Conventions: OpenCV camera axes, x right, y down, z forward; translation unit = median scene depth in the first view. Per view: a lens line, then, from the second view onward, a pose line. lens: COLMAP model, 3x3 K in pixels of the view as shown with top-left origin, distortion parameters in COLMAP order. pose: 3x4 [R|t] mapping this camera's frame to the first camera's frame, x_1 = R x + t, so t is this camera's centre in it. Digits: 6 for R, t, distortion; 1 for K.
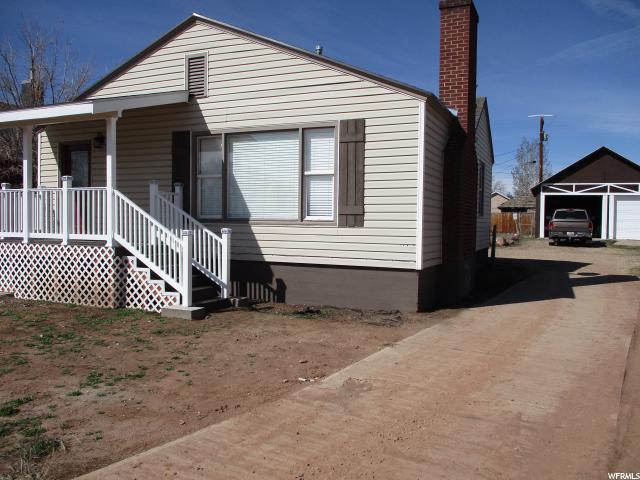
lens RADIAL K [[535.9, 0, 320.9], [0, 535.9, 239.2], [0, 0, 1]] dist [-0.030522, 0.008392]
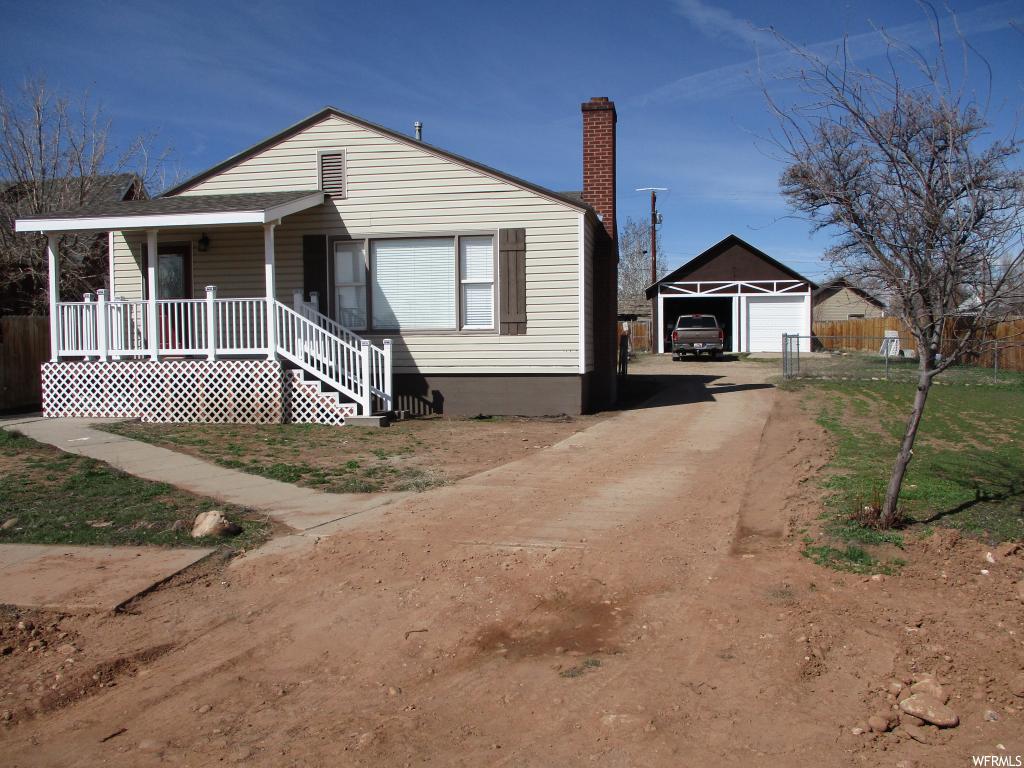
lens RADIAL K [[857.4, 0, 513.4], [0, 857.4, 382.6], [0, 0, 1]] dist [-0.030522, 0.008392]
pose [[0.971098, -0.033599, 0.236305, -0.319966], [0.029754, 0.999361, 0.019818, 0.034433], [-0.236820, -0.012214, 0.971477, -0.558188]]
